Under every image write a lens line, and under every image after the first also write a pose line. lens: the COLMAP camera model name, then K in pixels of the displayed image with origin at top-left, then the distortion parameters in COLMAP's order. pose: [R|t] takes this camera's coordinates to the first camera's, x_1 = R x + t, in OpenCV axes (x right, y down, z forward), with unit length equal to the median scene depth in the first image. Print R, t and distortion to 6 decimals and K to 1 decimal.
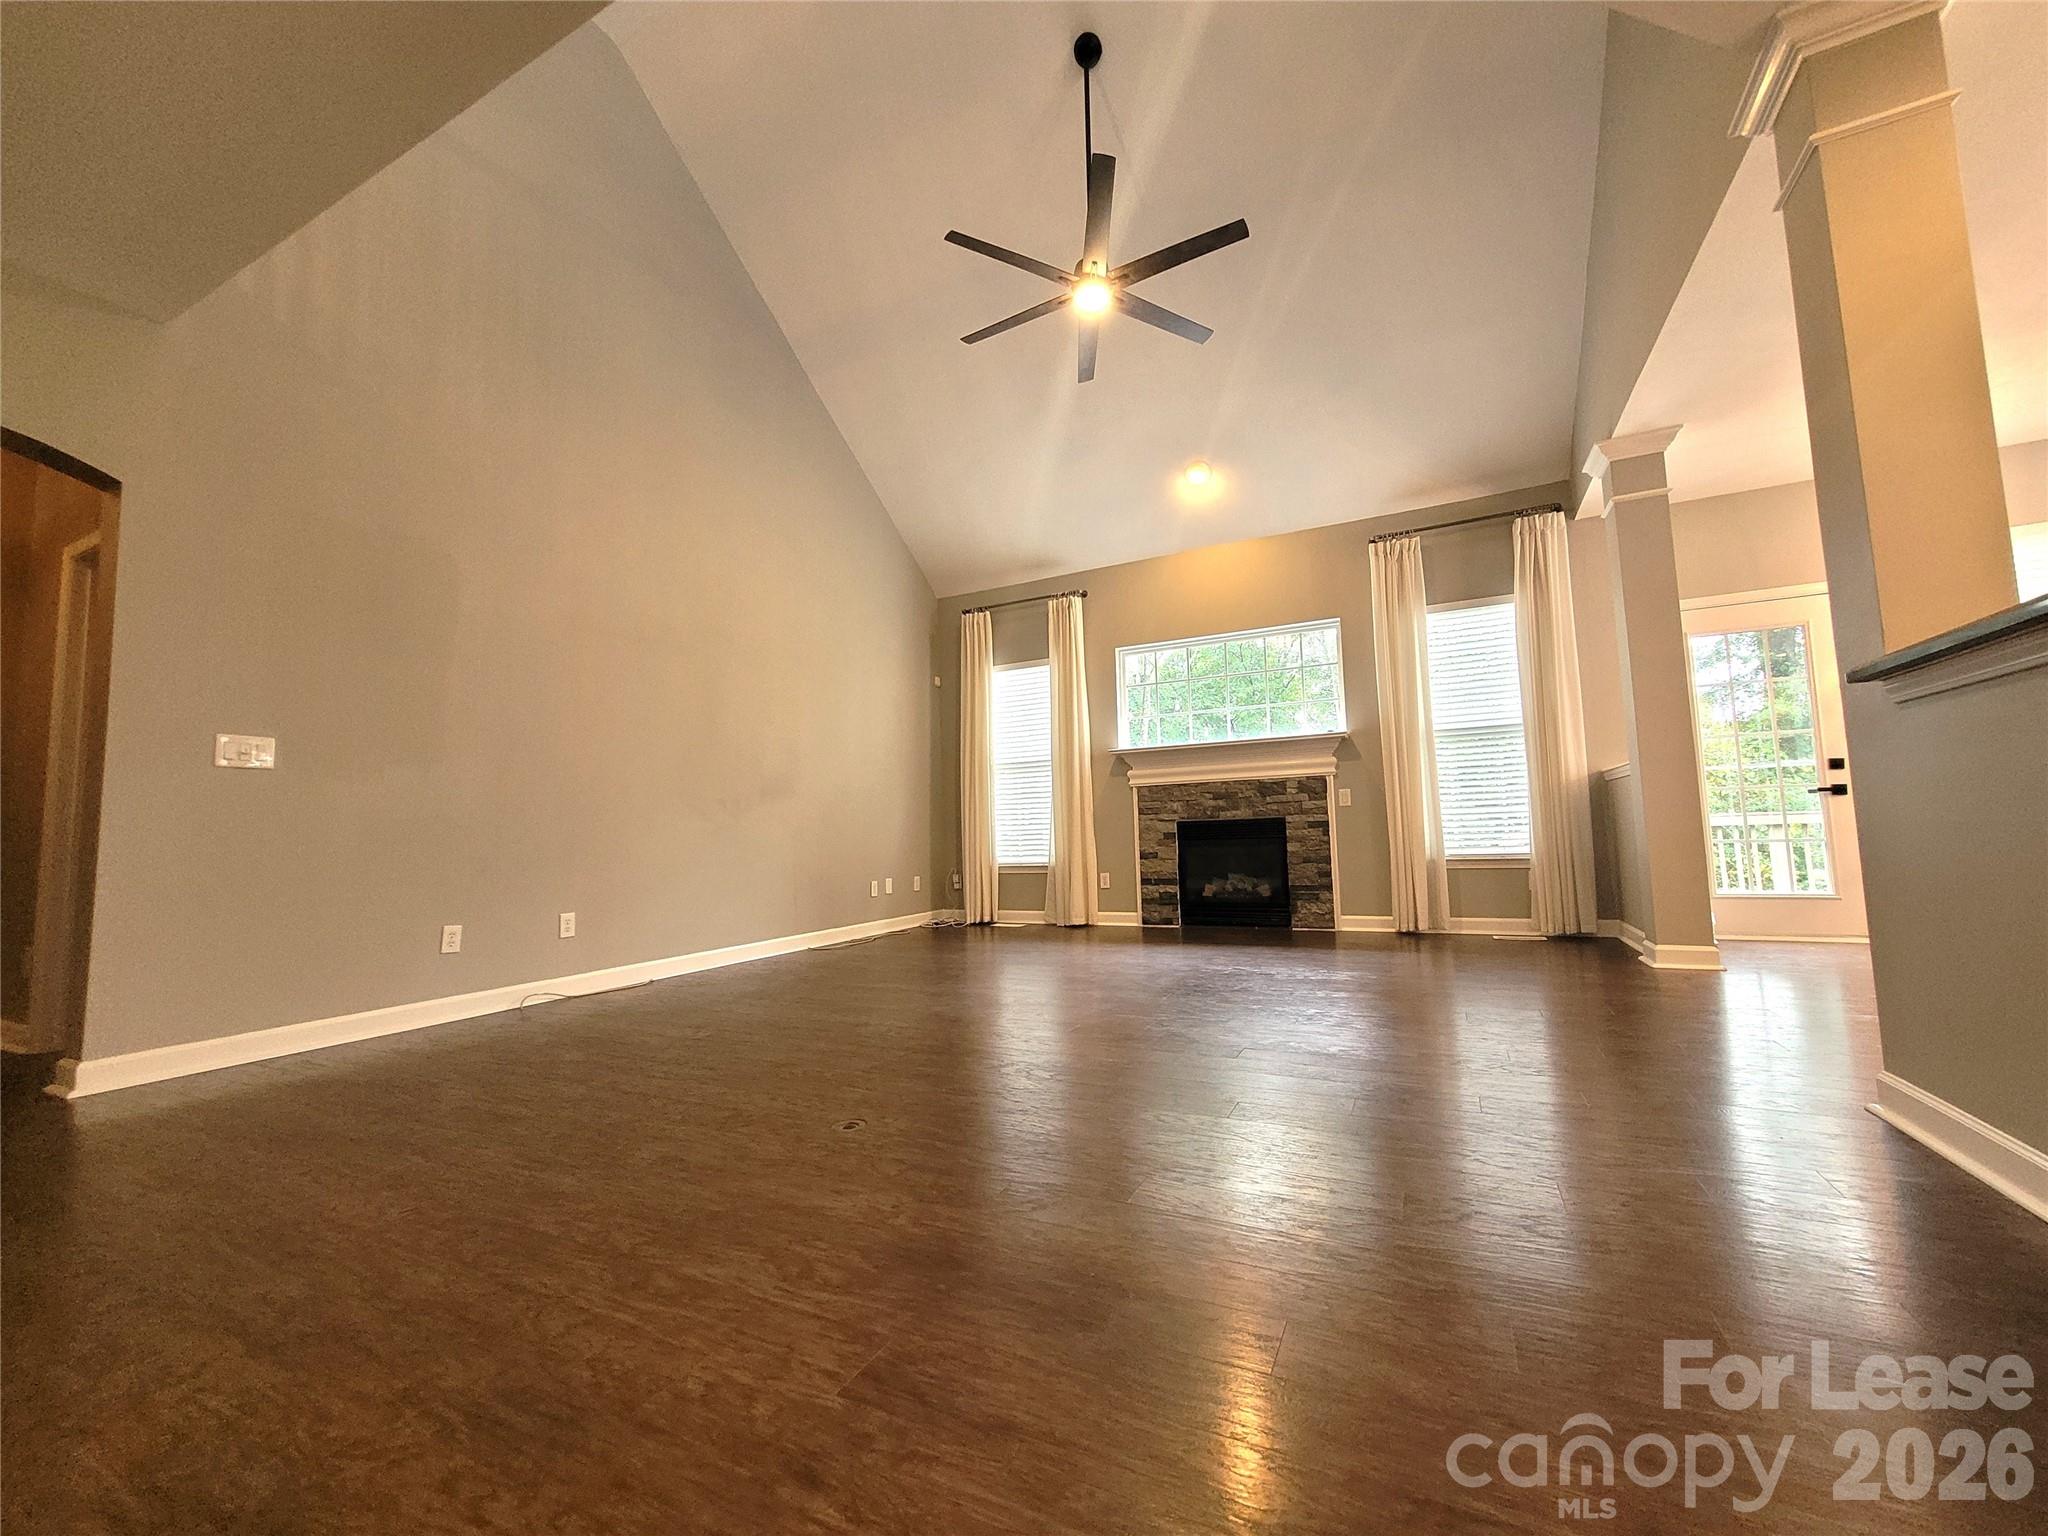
lens RADIAL K [[803.2, 0, 1034.7], [0, 803.2, 771.9], [0, 0, 1]] dist [0.004137, 0.000040]
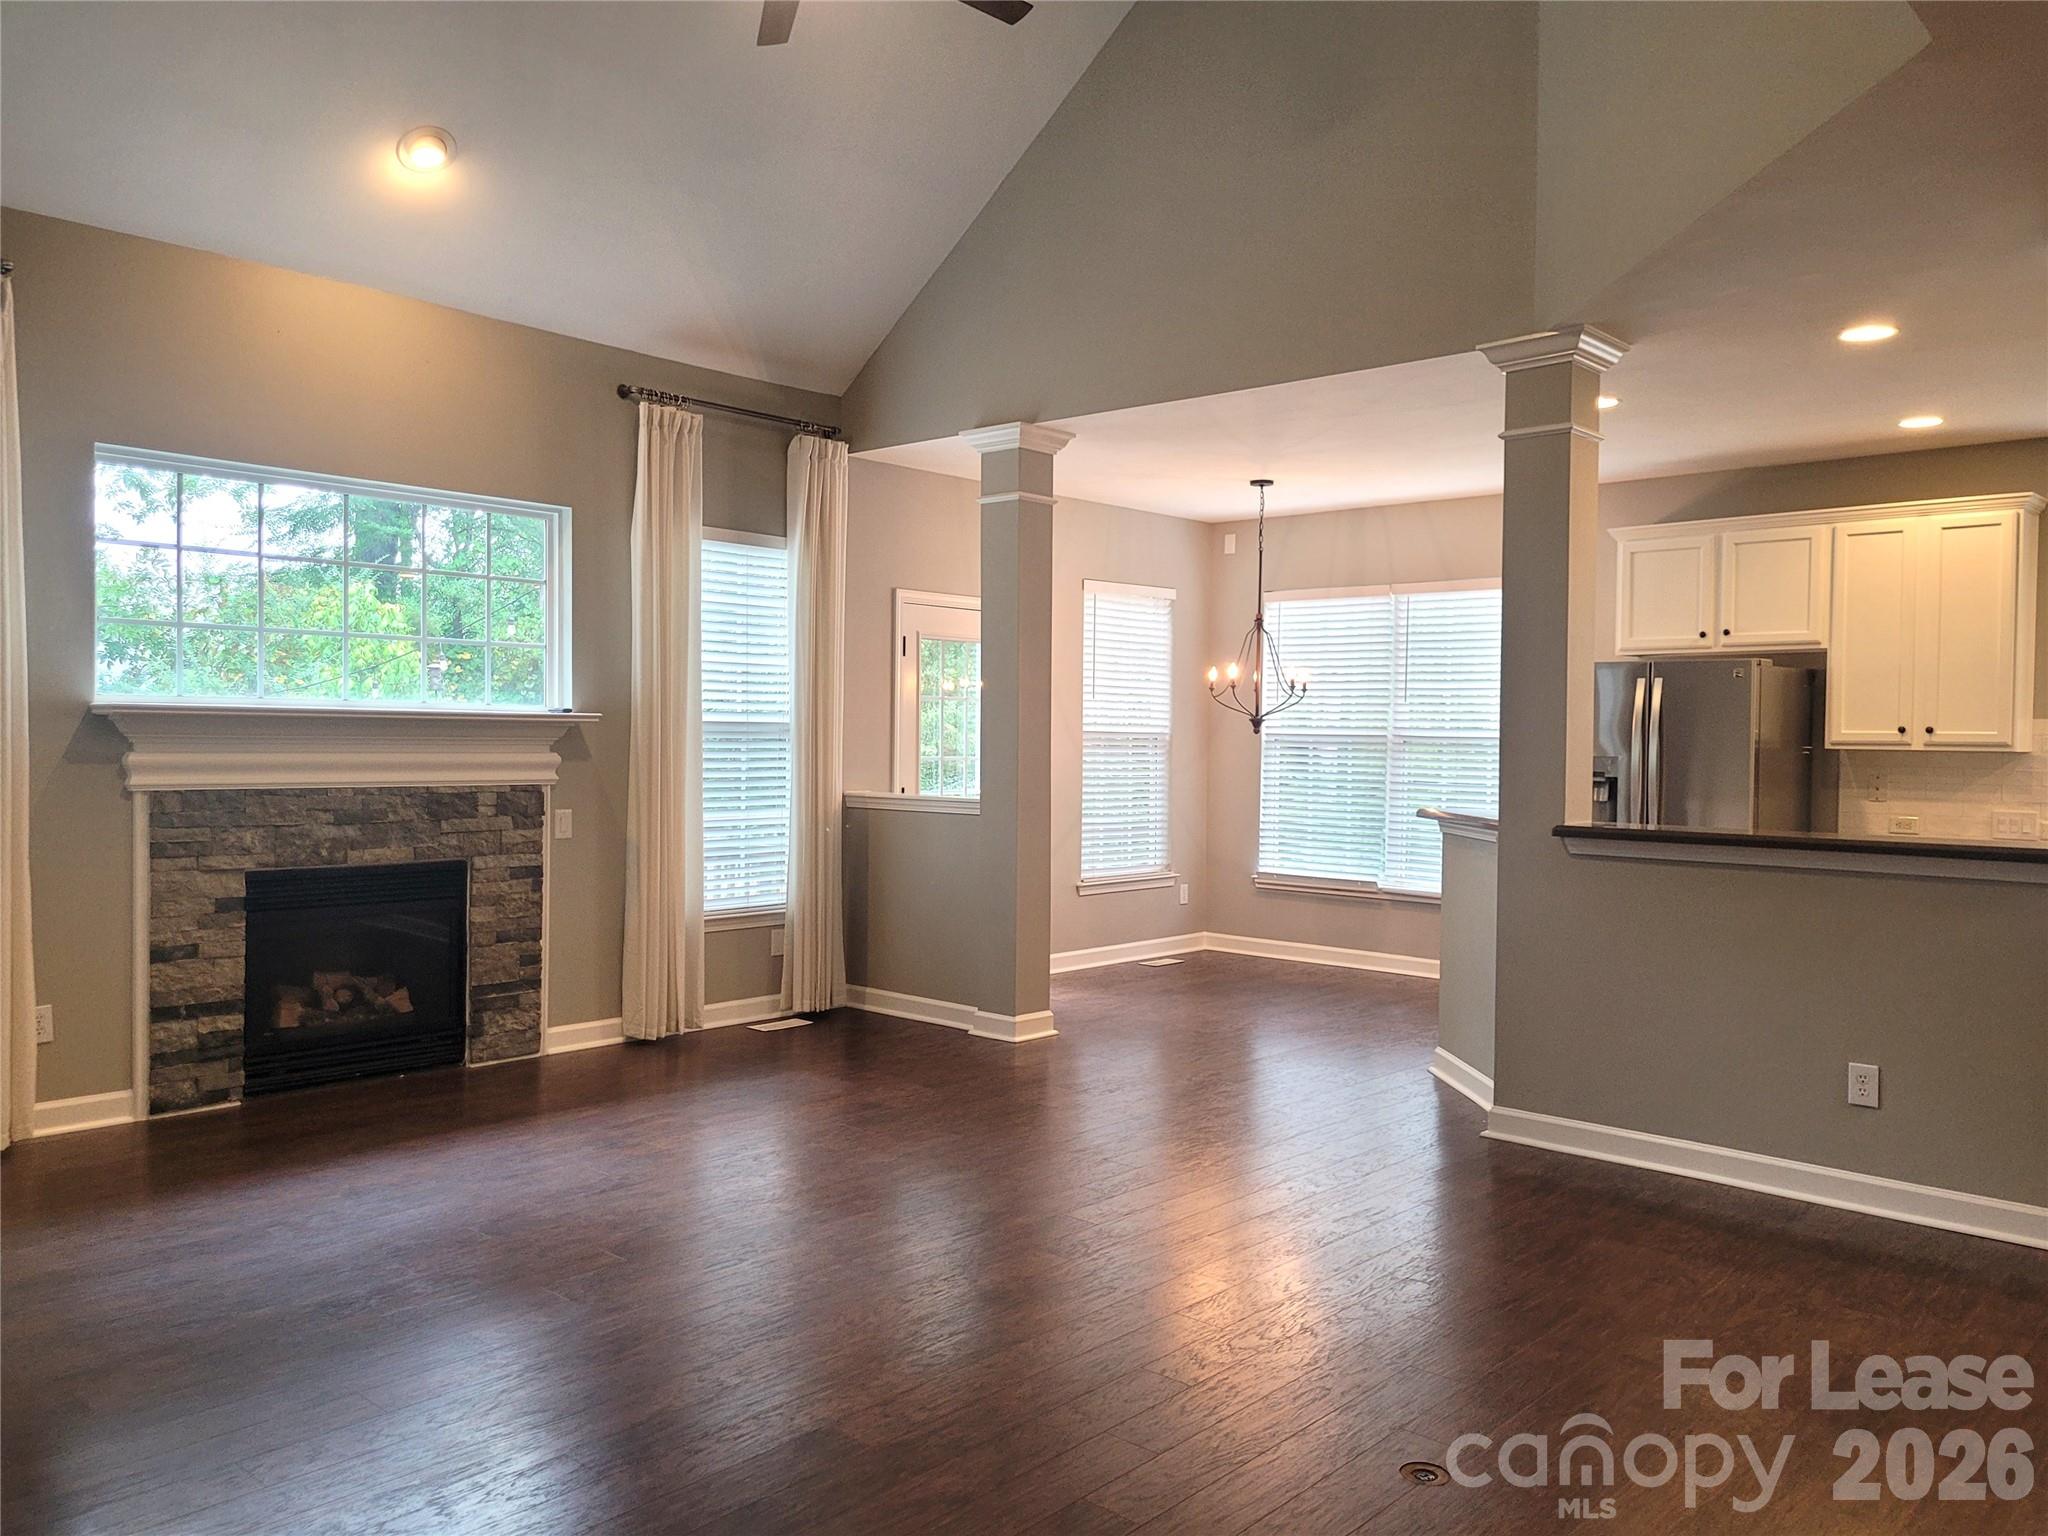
lens RADIAL K [[1548.8, 0, 1035.2], [0, 1548.8, 761.4], [0, 0, 1]] dist [0.049460, -0.034716]
pose [[0.273967, 0.016815, 0.961592, -0.602017], [-0.100673, 0.994856, 0.011286, -0.060301], [-0.956456, -0.099898, 0.274250, 0.374405]]
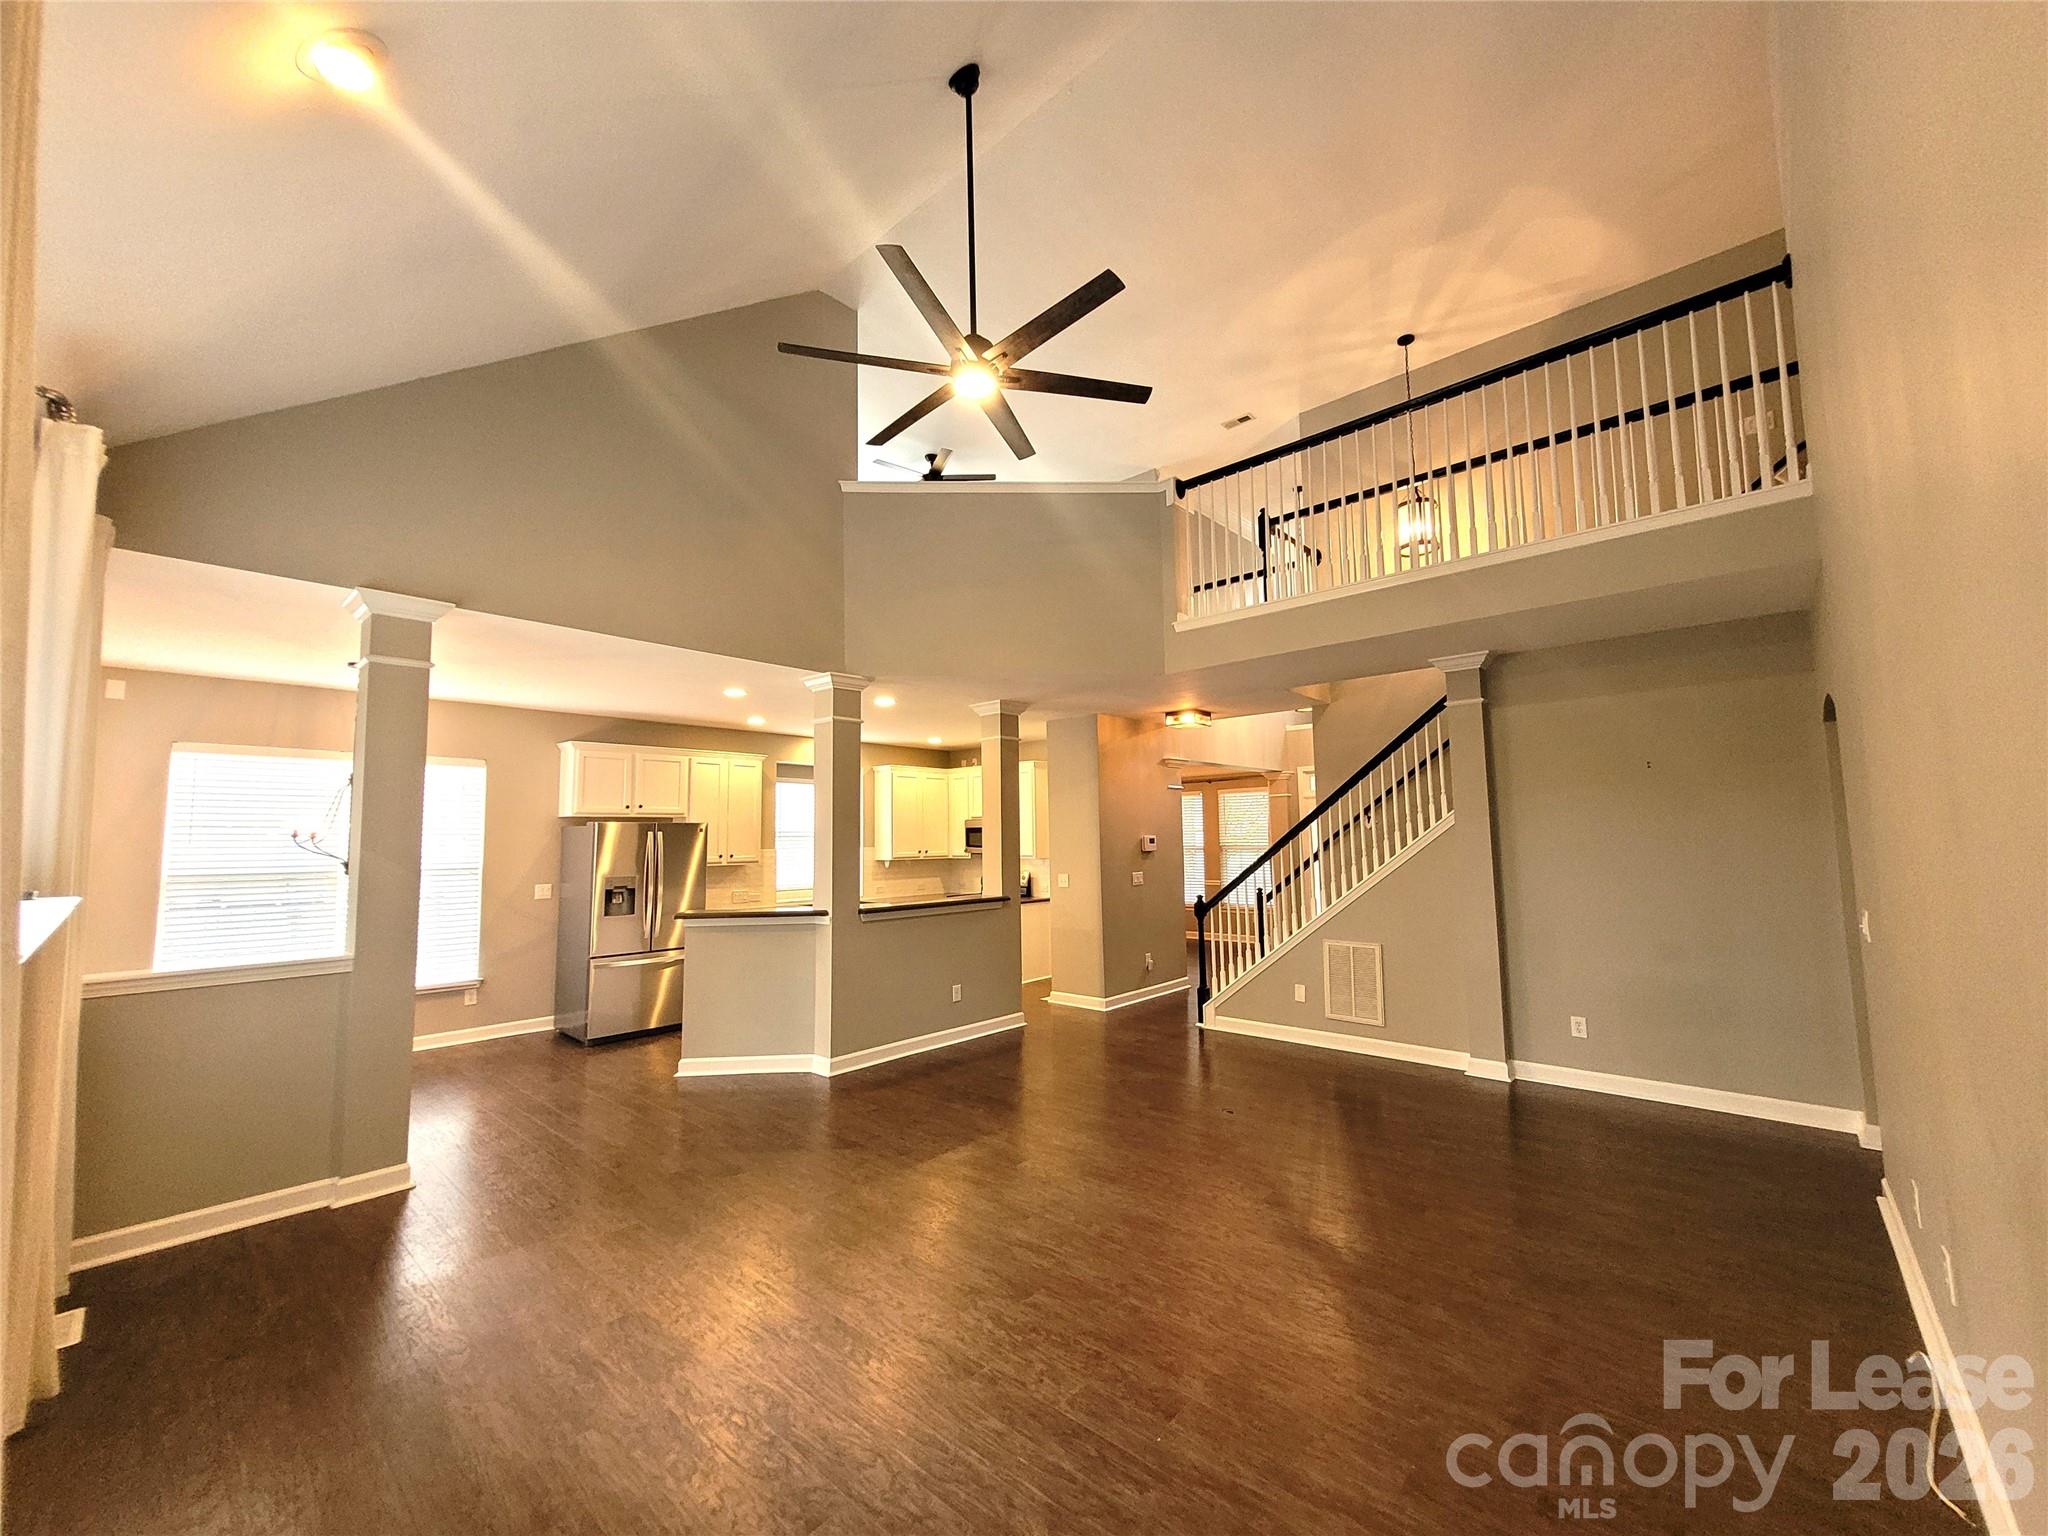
lens RADIAL K [[803.2, 0, 1033.4], [0, 803.2, 764.8], [0, 0, 1]] dist [0.004137, 0.000040]
pose [[-0.962075, 0.067898, 0.264201, -0.130351], [0.019593, 0.983226, -0.181338, -0.034702], [-0.272082, -0.169284, -0.947267, 1.214059]]
